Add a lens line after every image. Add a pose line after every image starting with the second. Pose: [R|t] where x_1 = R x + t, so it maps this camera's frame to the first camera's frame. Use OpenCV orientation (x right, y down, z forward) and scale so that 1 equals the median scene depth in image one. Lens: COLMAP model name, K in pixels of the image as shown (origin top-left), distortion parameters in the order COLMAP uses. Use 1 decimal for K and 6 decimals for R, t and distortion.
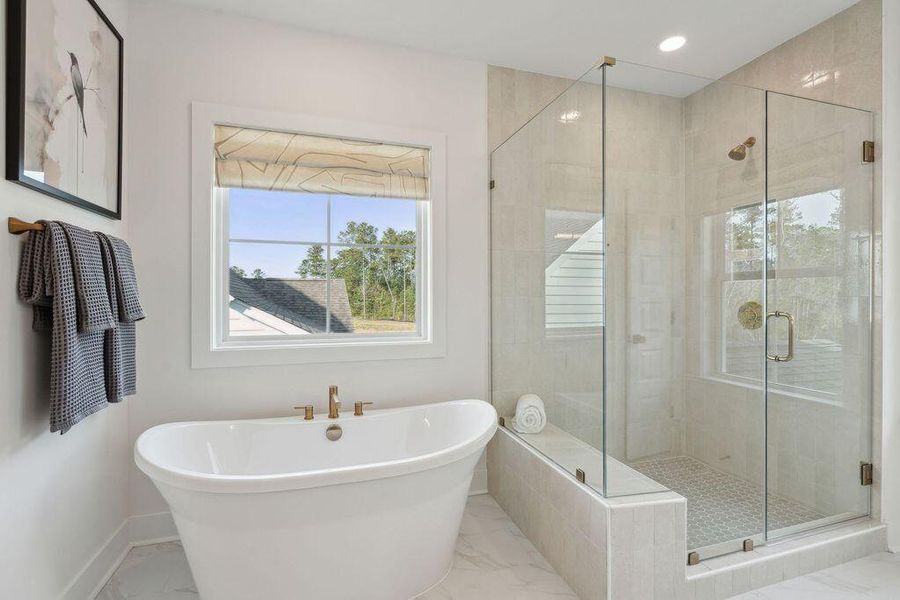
lens RADIAL K [[420.1, 0, 446.9], [0, 420.1, 298.9], [0, 0, 1]] dist [-0.002158, 0.001323]
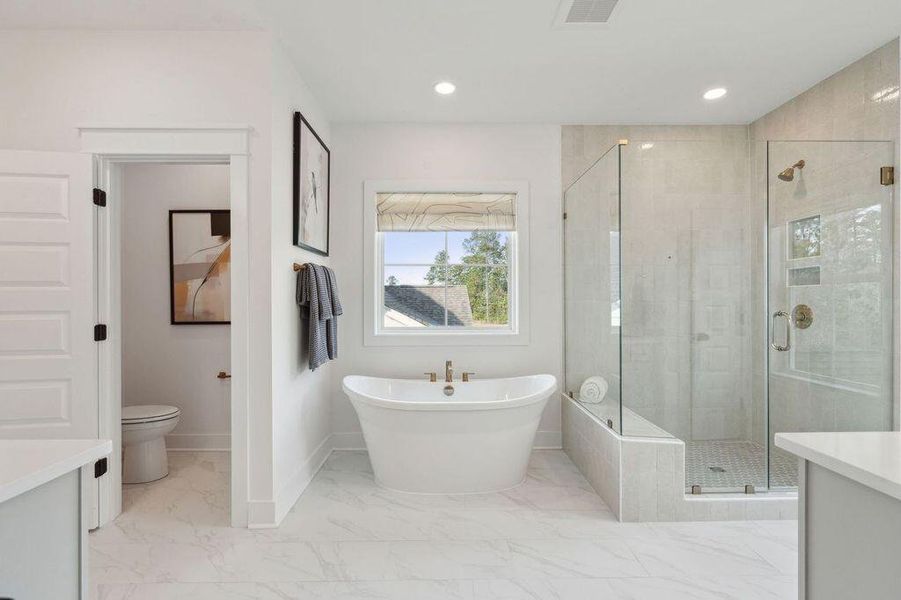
lens RADIAL K [[420.6, 0, 452.3], [0, 420.6, 302.0], [0, 0, 1]] dist [-0.002158, 0.001323]
pose [[0.961138, -0.002015, -0.276061, 0.146644], [0.001229, 0.999995, -0.003020, 0.002349], [0.276066, 0.002563, 0.961135, -0.410852]]
